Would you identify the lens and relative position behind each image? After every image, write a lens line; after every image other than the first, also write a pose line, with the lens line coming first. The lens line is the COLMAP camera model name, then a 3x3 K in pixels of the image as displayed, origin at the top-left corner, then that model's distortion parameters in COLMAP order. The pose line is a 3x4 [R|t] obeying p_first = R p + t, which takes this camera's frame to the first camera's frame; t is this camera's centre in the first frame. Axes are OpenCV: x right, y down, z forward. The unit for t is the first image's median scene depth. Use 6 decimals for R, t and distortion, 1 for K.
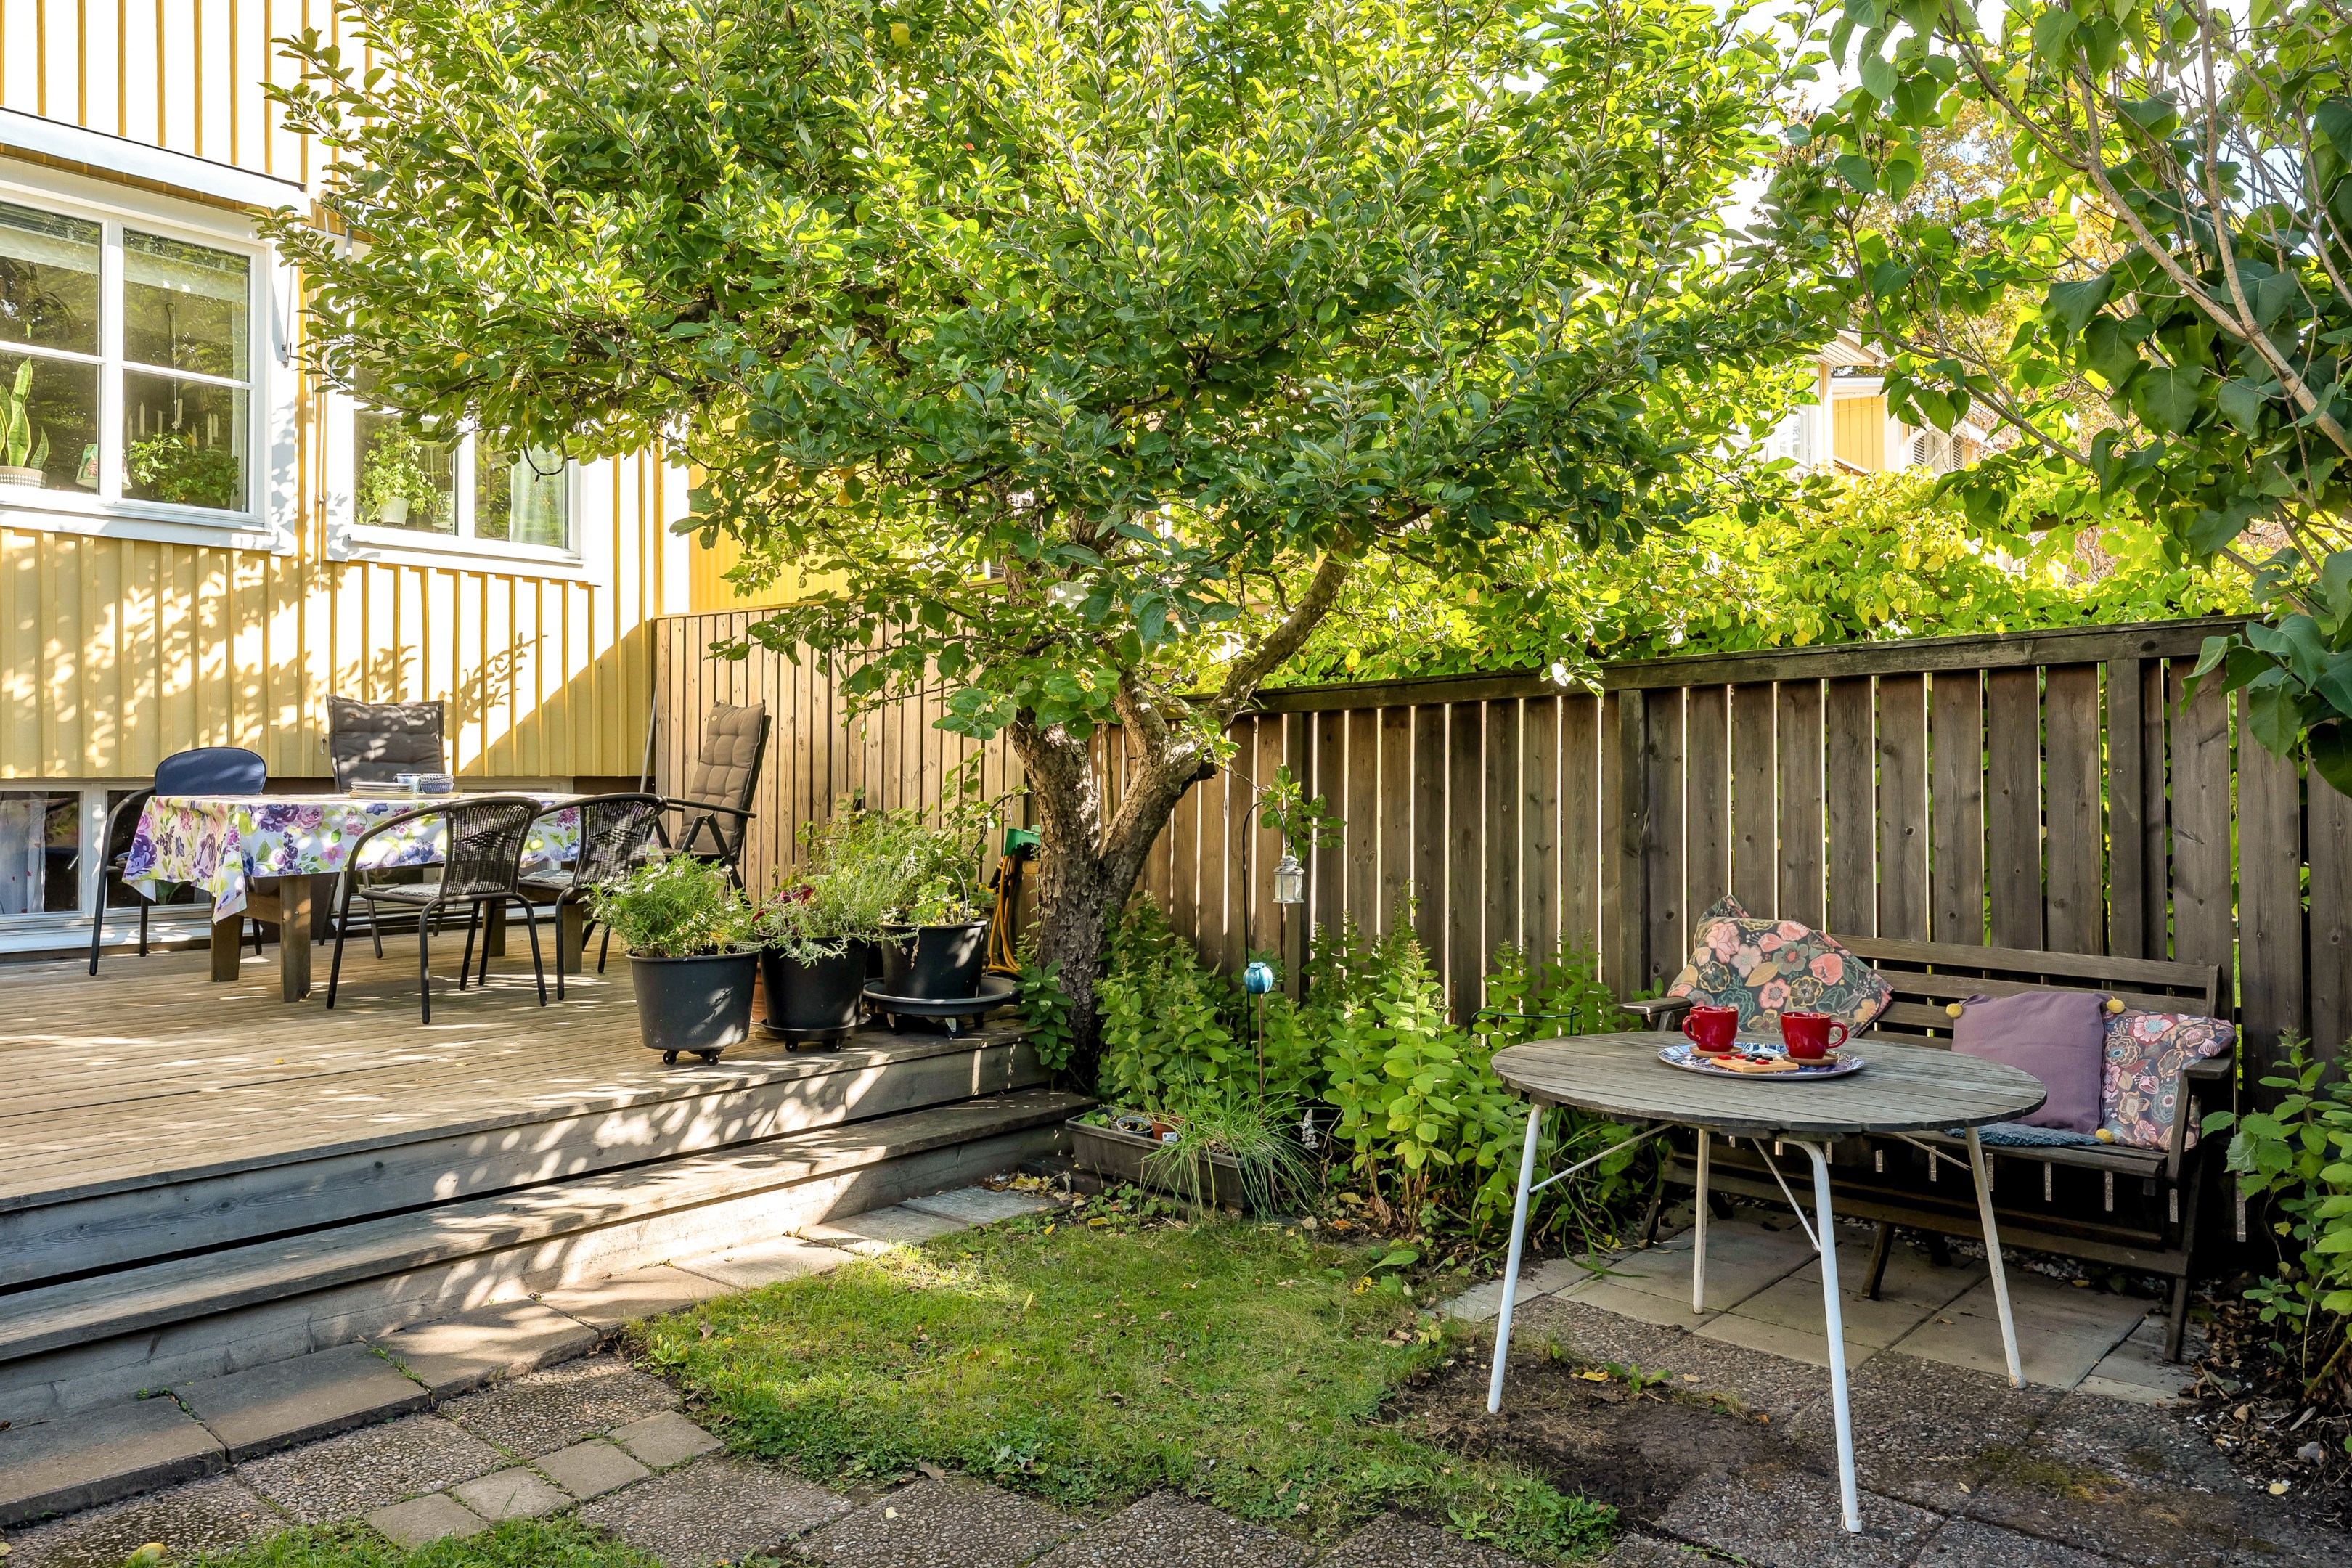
lens RADIAL K [[1559.0, 0, 1176.8], [0, 1559.0, 777.0], [0, 0, 1]] dist [0.005311, 0.004128]
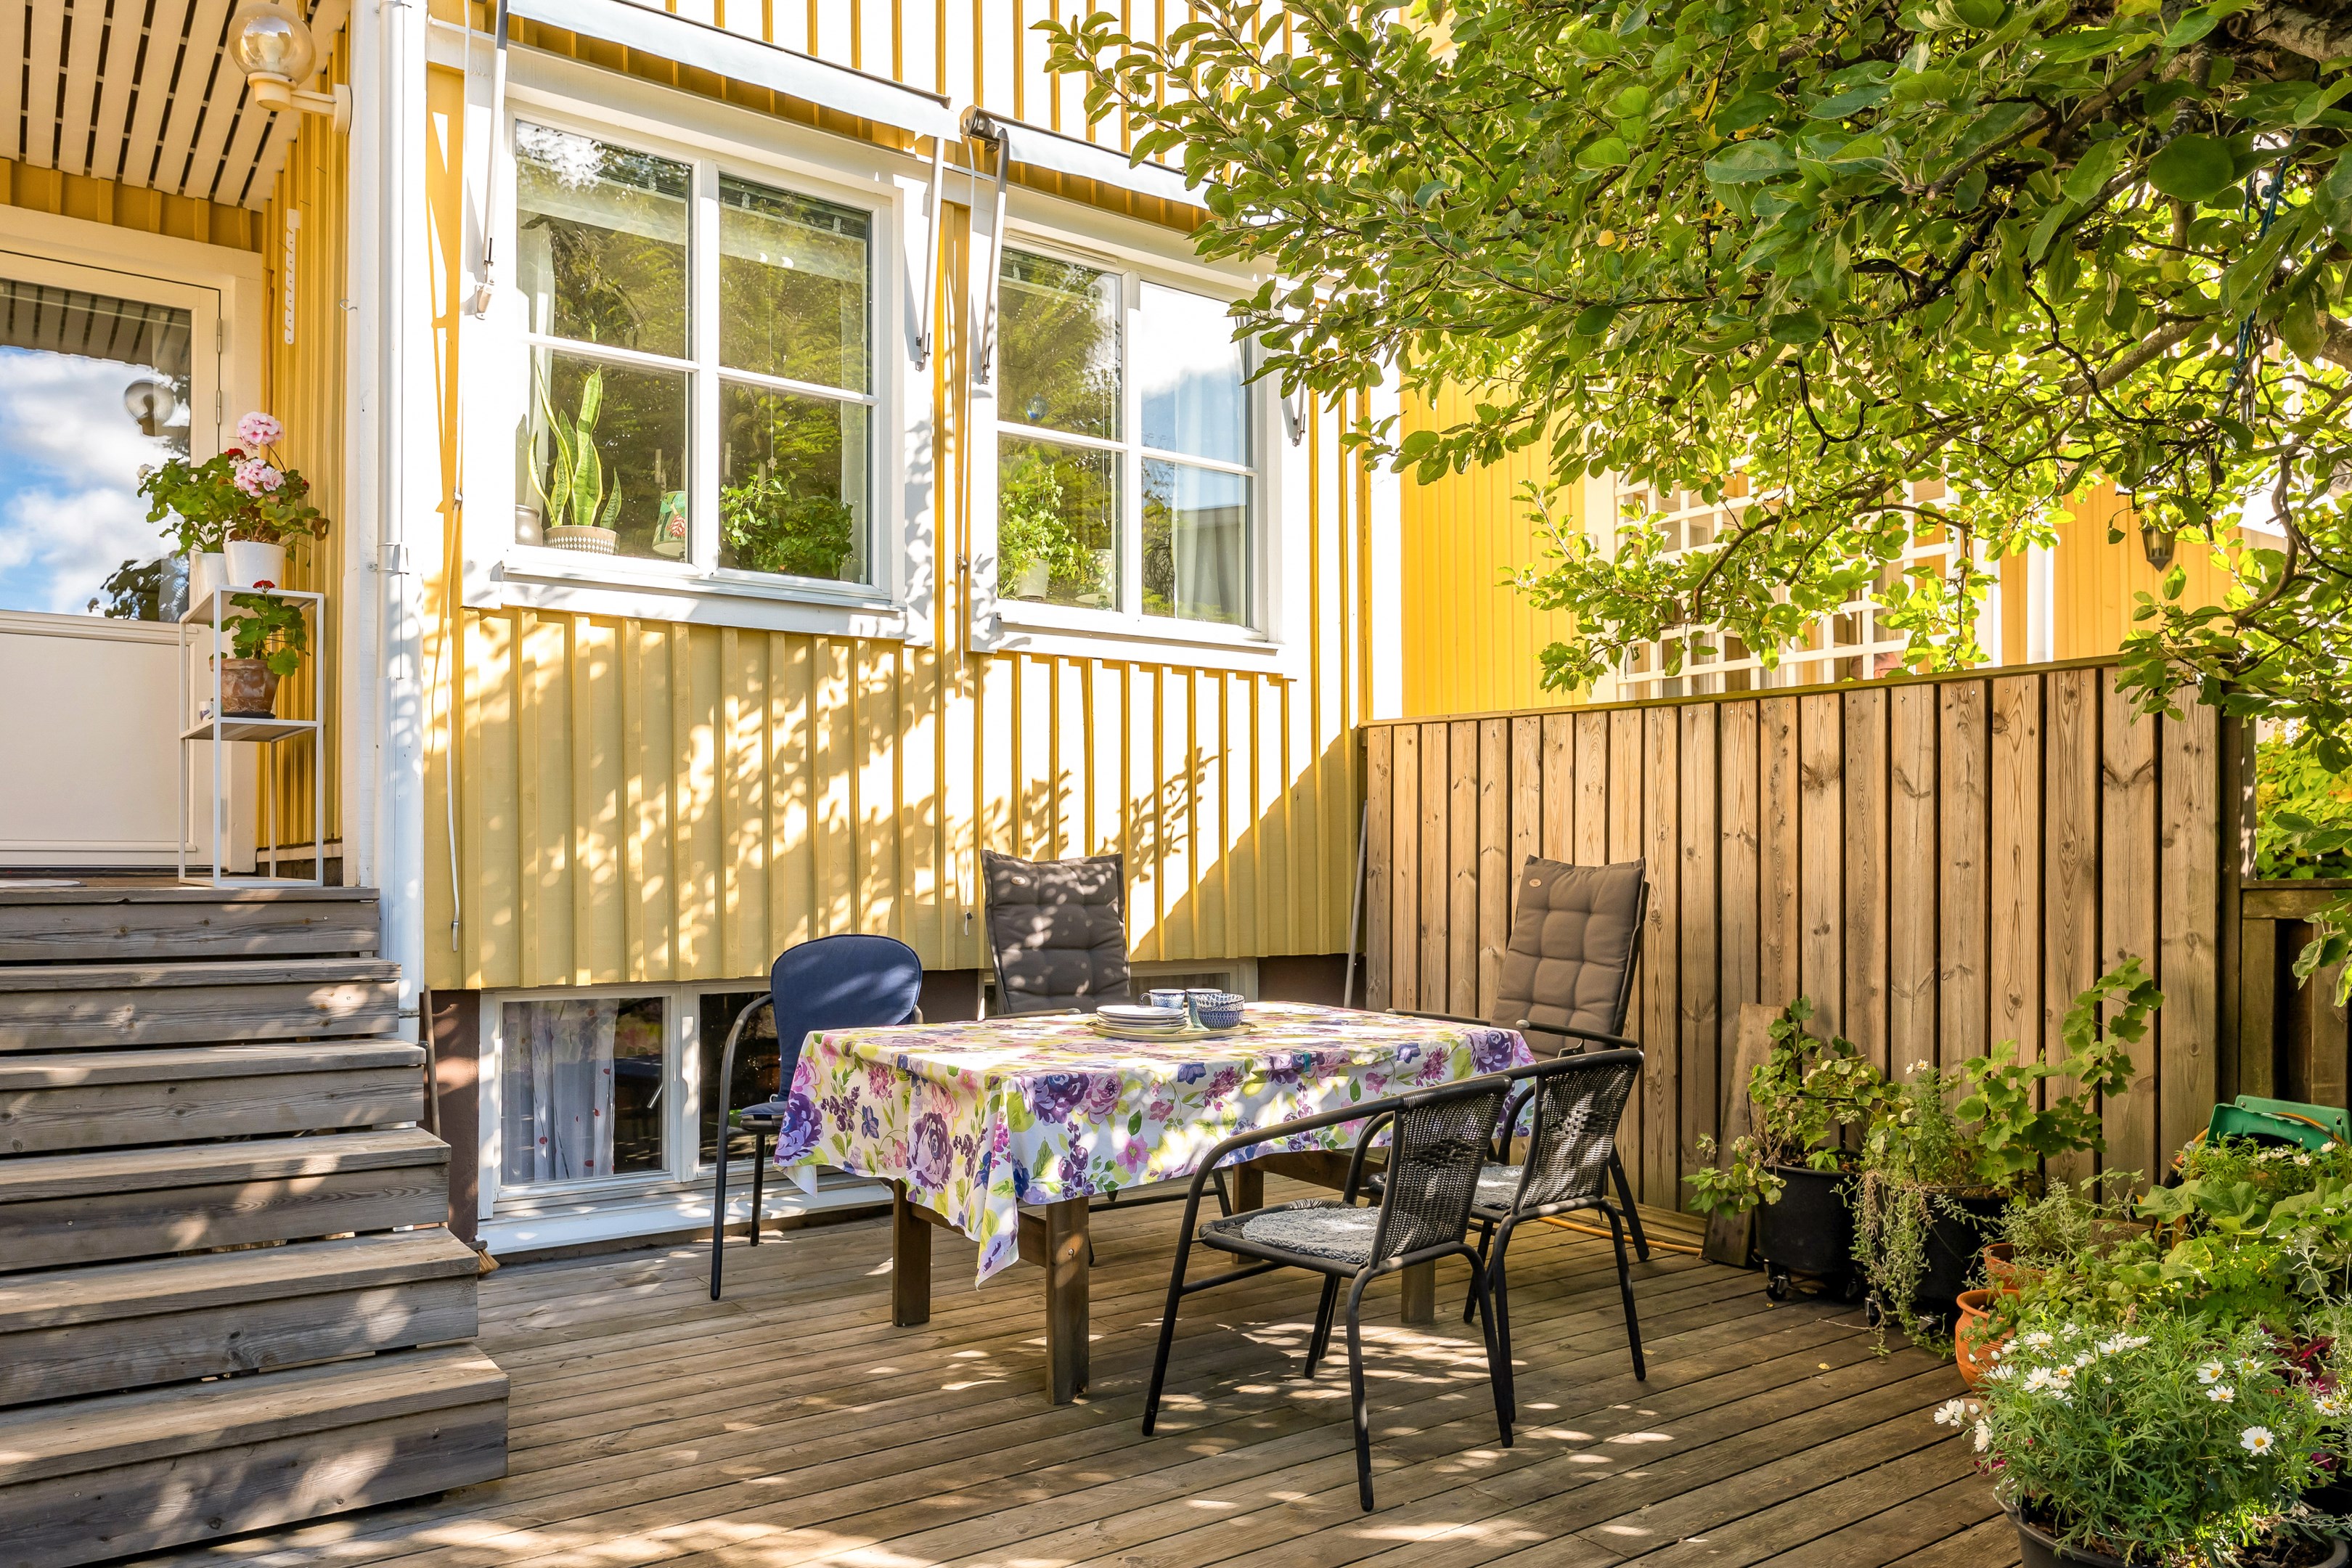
lens RADIAL K [[1638.1, 0, 1175.2], [0, 1638.1, 869.5], [0, 0, 1]] dist [0.006464, 0.001743]
pose [[0.980965, 0.003124, -0.194160, -0.321900], [-0.002218, 0.999986, 0.004881, -0.047691], [0.194172, -0.004357, 0.980958, 0.319119]]
